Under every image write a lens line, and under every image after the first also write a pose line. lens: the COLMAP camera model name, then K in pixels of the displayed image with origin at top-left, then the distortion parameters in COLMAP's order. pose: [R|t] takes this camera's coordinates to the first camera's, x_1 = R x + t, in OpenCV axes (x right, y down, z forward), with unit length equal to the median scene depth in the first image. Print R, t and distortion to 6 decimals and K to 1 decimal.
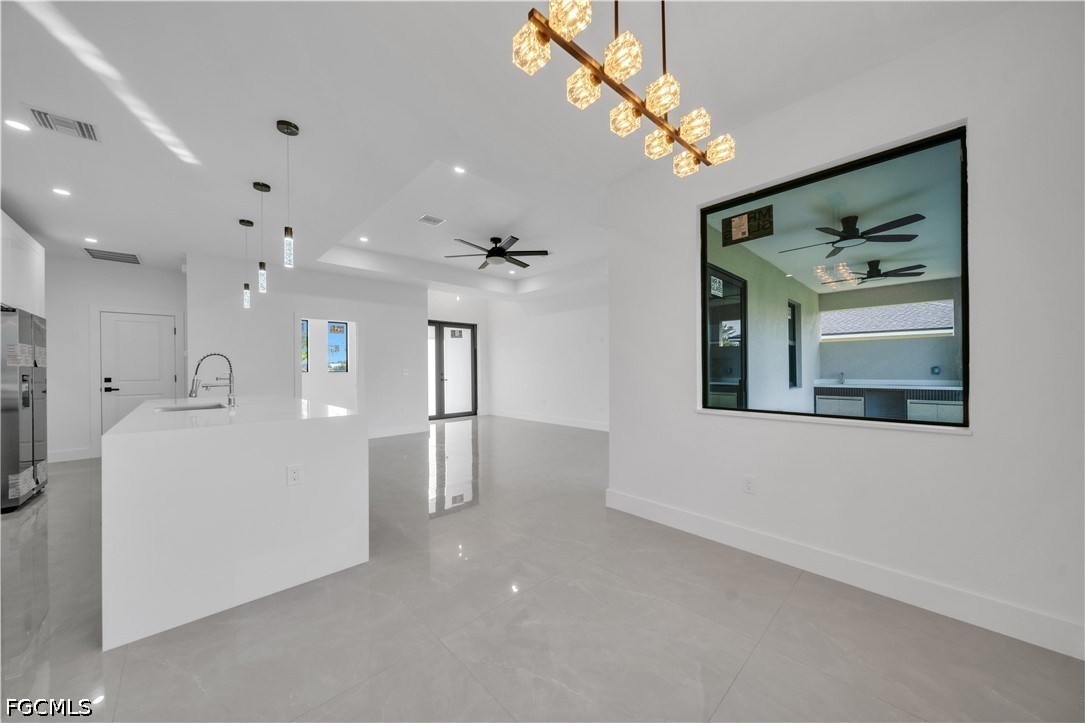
lens RADIAL K [[375.3, 0, 545.3], [0, 375.3, 368.3], [0, 0, 1]] dist [-0.000258, -0.000609]
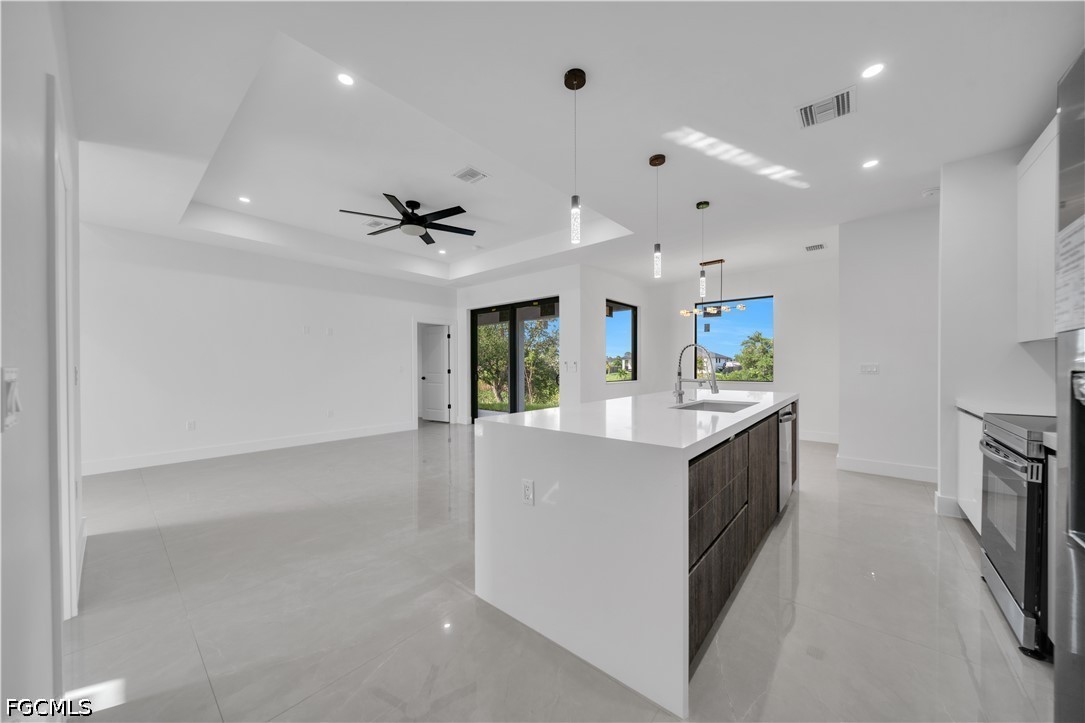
lens RADIAL K [[375.3, 0, 545.3], [0, 375.3, 368.3], [0, 0, 1]] dist [-0.000258, -0.000609]
pose [[-0.094118, 0.000396, 0.995561, -0.968266], [0.003976, 0.999992, -0.000021, 0.008807], [-0.995553, 0.003956, -0.094119, 0.801909]]
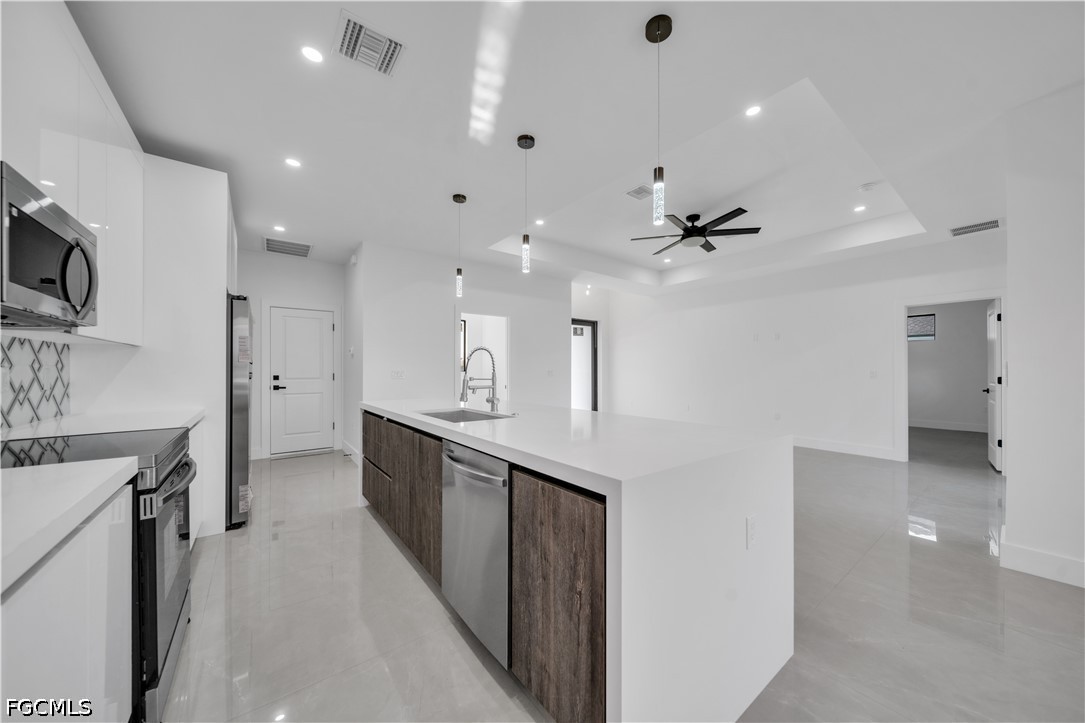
lens RADIAL K [[375.3, 0, 545.3], [0, 375.3, 368.3], [0, 0, 1]] dist [-0.000258, -0.000609]
pose [[0.993260, 0.008100, -0.115627, -0.365222], [-0.008404, 0.999962, -0.002139, 0.003047], [0.115605, 0.003096, 0.993290, 0.121352]]
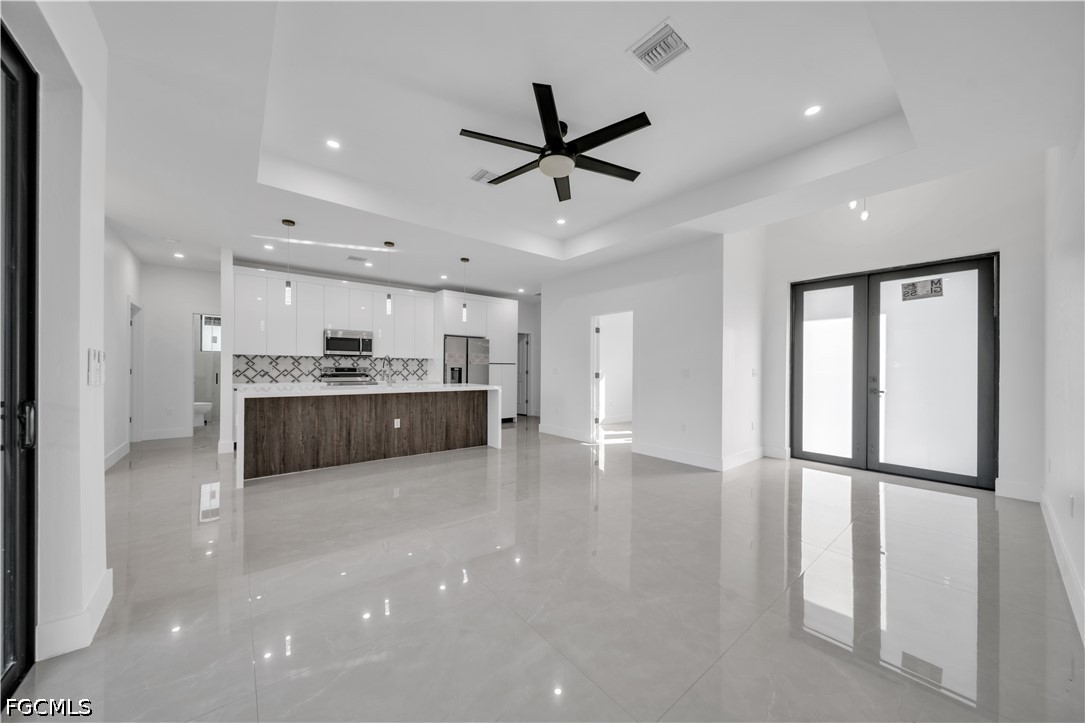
lens RADIAL K [[375.3, 0, 545.3], [0, 375.3, 368.3], [0, 0, 1]] dist [-0.000258, -0.000609]
pose [[-0.078657, 0.009152, -0.996860, 0.415728], [-0.006732, 0.999930, 0.009712, -0.001426], [0.996879, 0.007475, -0.078590, 1.034604]]
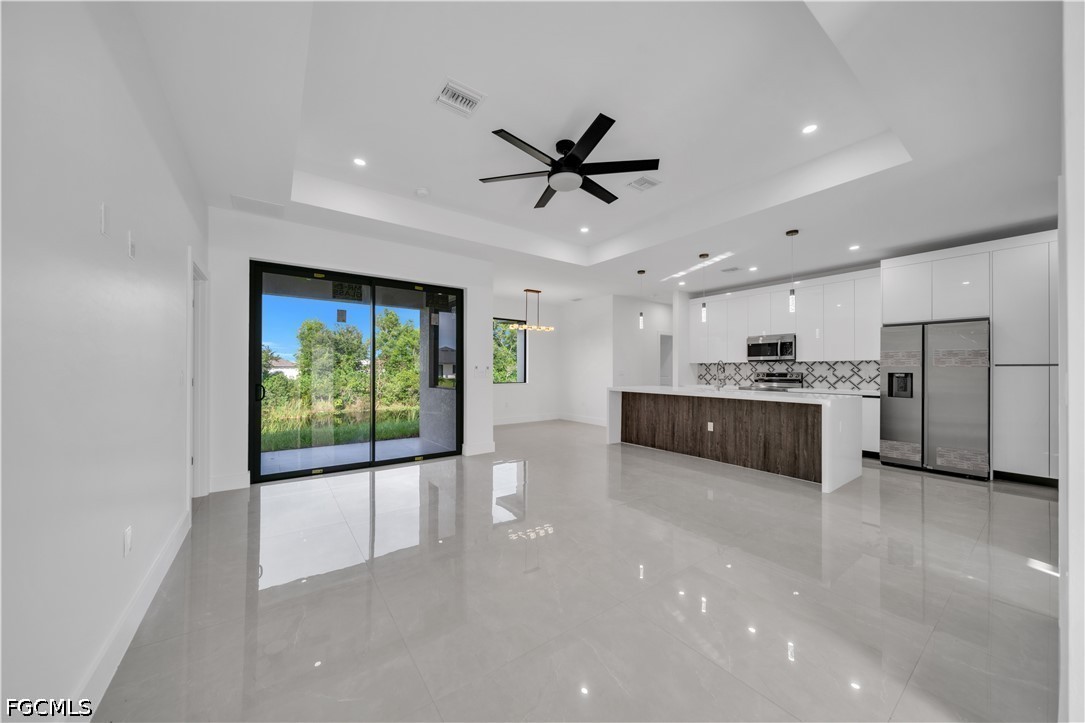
lens RADIAL K [[375.3, 0, 545.3], [0, 375.3, 368.3], [0, 0, 1]] dist [-0.000258, -0.000609]
pose [[-0.990601, 0.005594, 0.136670, -0.179519], [0.004747, 0.999967, -0.006525, 0.002339], [-0.136702, -0.005815, -0.990595, 1.583043]]
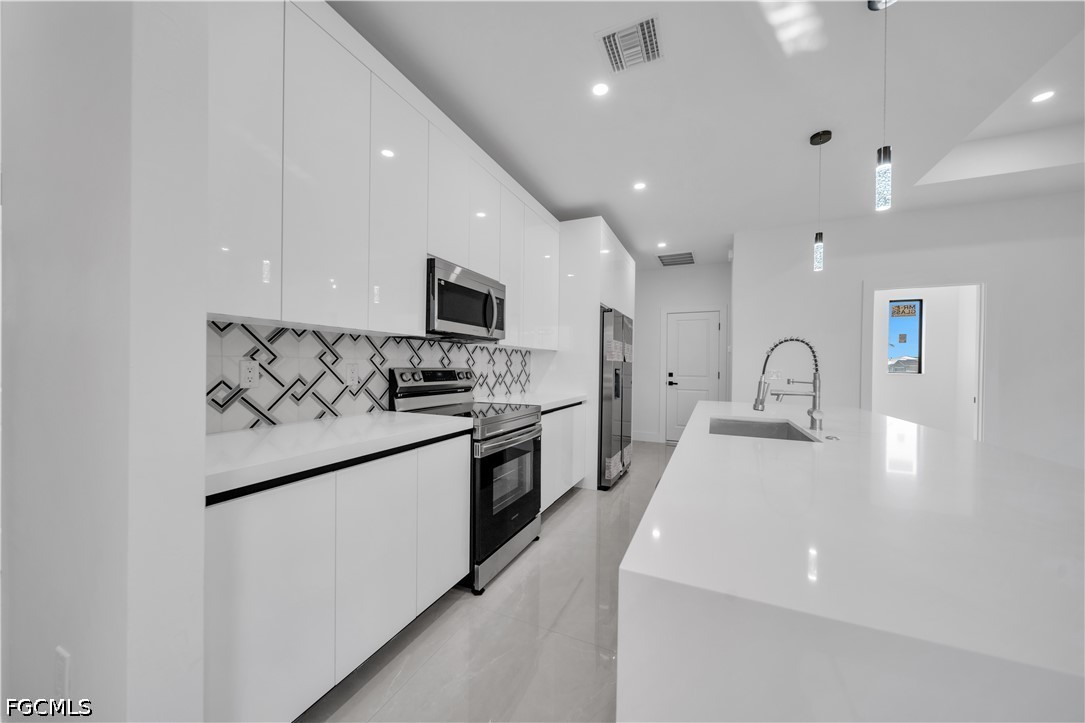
lens RADIAL K [[375.3, 0, 545.3], [0, 375.3, 368.3], [0, 0, 1]] dist [-0.000258, -0.000609]
pose [[0.368201, 0.018349, -0.929565, -0.270294], [-0.015710, 0.999785, 0.013512, 0.002878], [0.929614, 0.009629, 0.368410, 0.243769]]
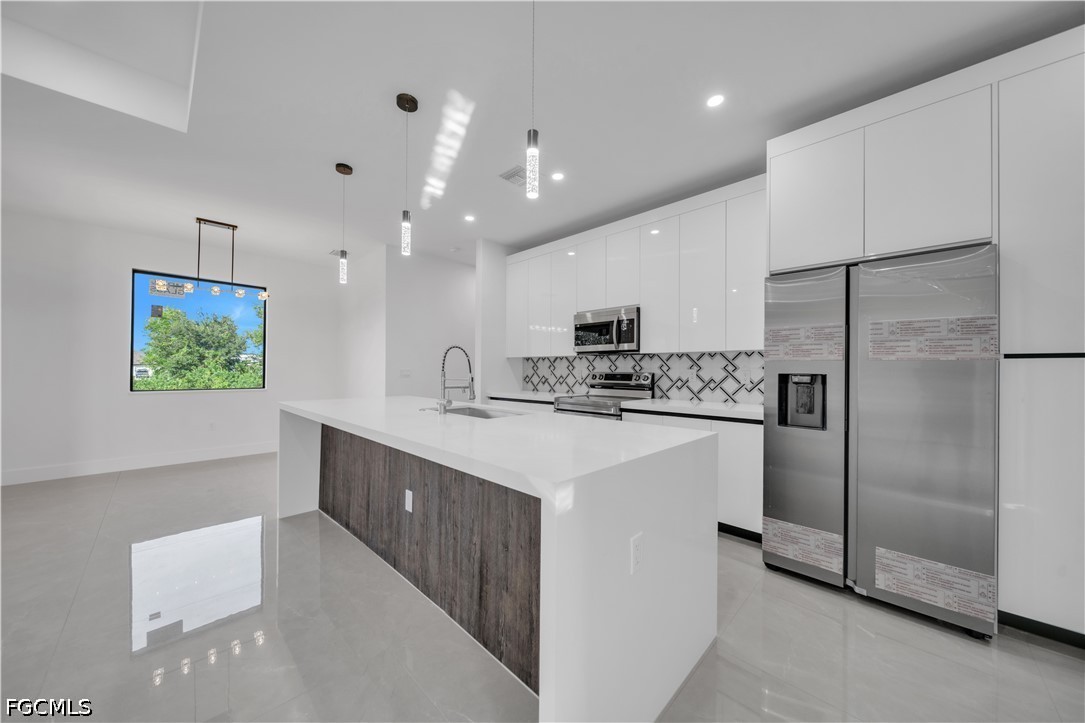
lens RADIAL K [[375.3, 0, 545.3], [0, 375.3, 368.3], [0, 0, 1]] dist [-0.000258, -0.000609]
pose [[-0.999430, 0.001926, -0.033719, -0.585133], [0.002084, 0.999987, -0.004655, 0.006295], [0.033709, -0.004723, -0.999421, 1.005286]]
